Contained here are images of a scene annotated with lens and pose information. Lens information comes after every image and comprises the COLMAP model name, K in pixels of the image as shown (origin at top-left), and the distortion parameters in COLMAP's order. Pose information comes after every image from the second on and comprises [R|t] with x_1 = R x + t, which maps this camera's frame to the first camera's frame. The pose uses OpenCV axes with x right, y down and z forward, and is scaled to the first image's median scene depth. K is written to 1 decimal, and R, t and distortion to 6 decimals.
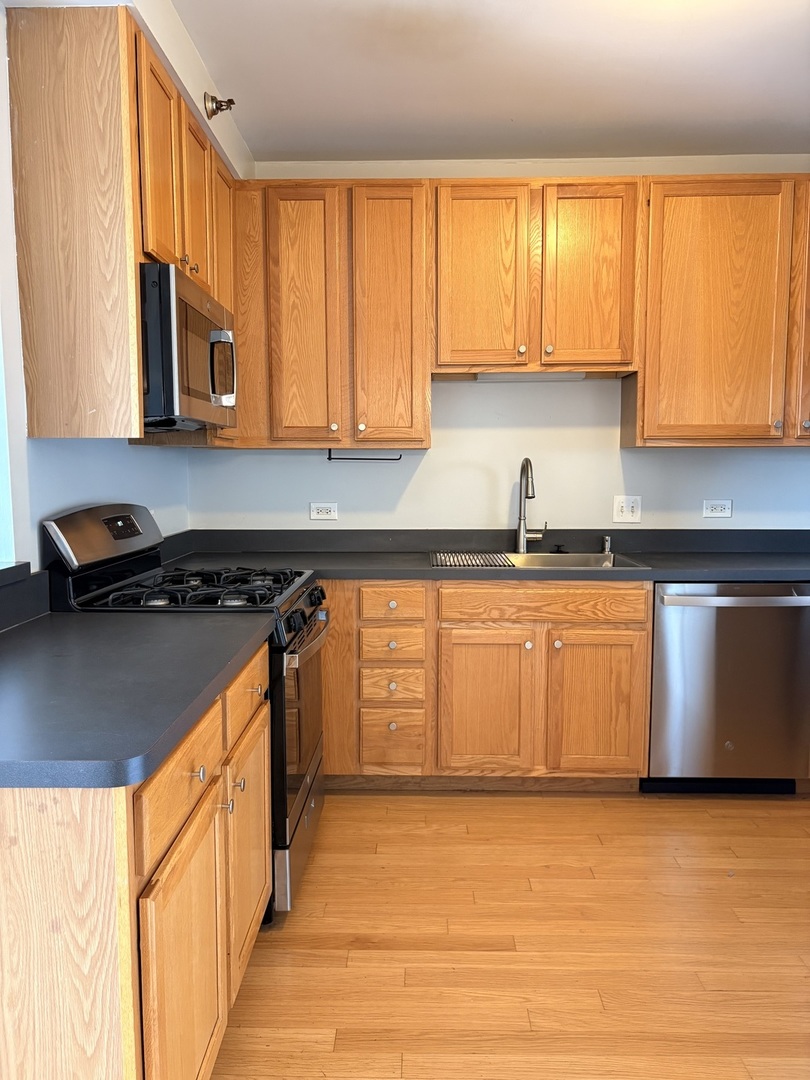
lens RADIAL K [[819.5, 0, 408.3], [0, 819.5, 546.9], [0, 0, 1]] dist [0.039515, -0.050173]
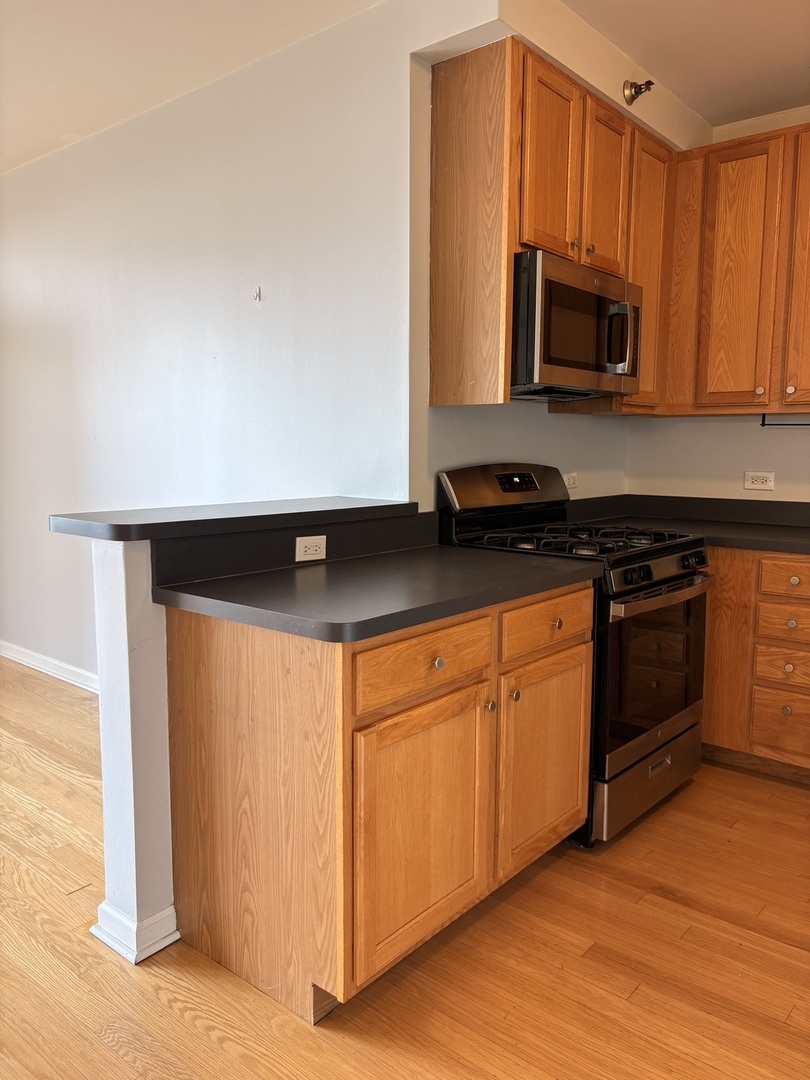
lens RADIAL K [[823.2, 0, 405.6], [0, 823.2, 540.1], [0, 0, 1]] dist [0.021274, -0.012355]
pose [[0.776198, 0.079887, -0.625408, 0.210787], [-0.070129, 0.996724, 0.040280, 0.017021], [0.626577, 0.012594, 0.779258, -0.007474]]
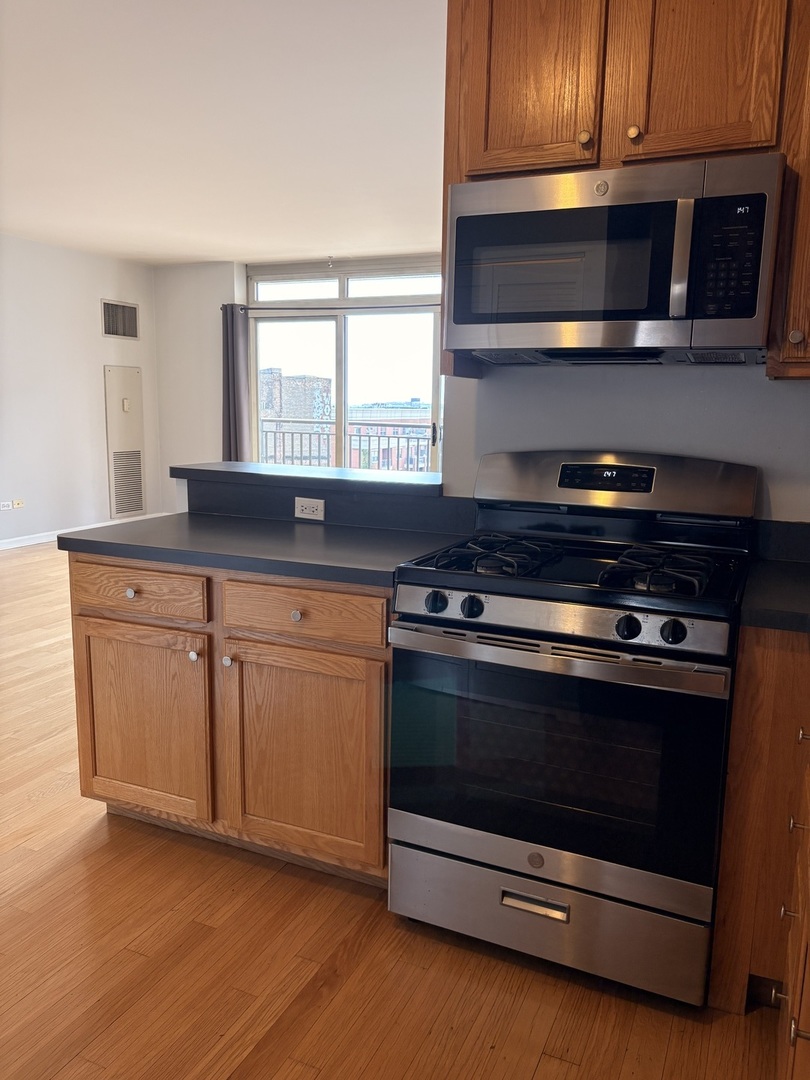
lens RADIAL K [[823.2, 0, 405.6], [0, 823.2, 540.1], [0, 0, 1]] dist [0.021274, -0.012355]
pose [[-0.394542, 0.145180, -0.907337, 0.414178], [-0.112402, 0.972399, 0.204466, -0.088547], [0.911977, 0.182657, -0.367333, 0.879934]]
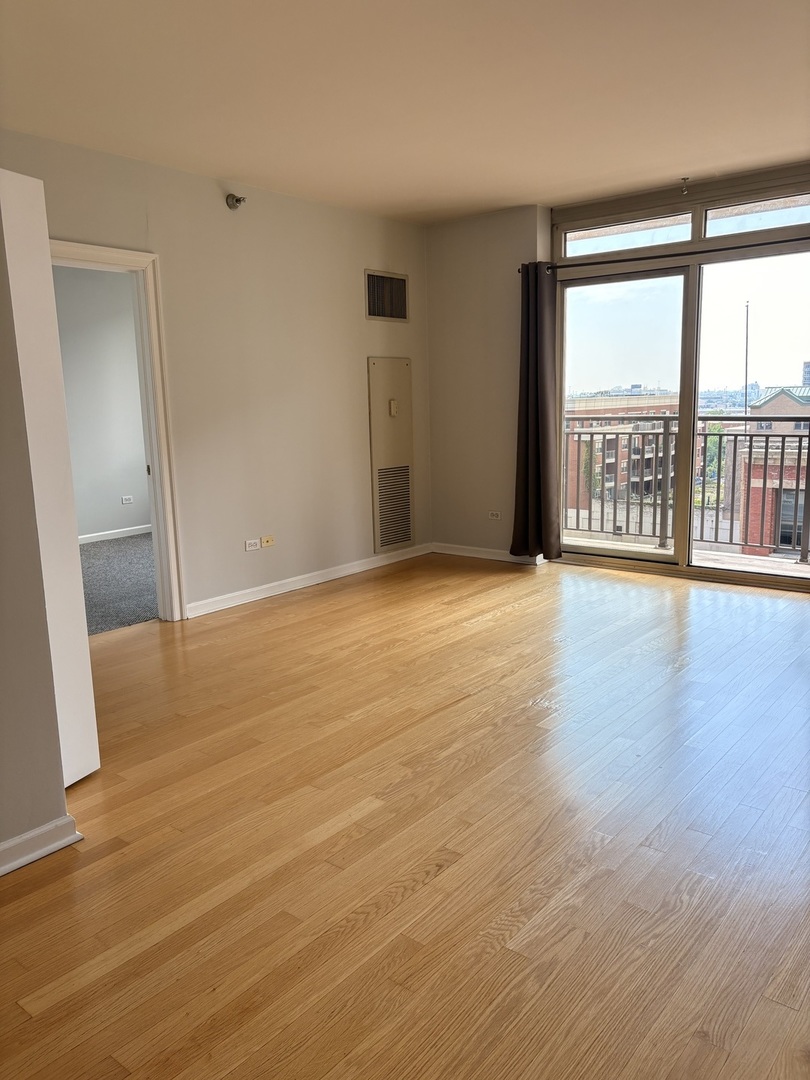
lens RADIAL K [[823.2, 0, 405.6], [0, 823.2, 540.1], [0, 0, 1]] dist [0.021274, -0.012355]
pose [[-0.614656, 0.151808, -0.774049, -0.039104], [-0.056981, 0.970197, 0.235525, -0.035918], [0.786735, 0.188873, -0.587687, 0.349935]]
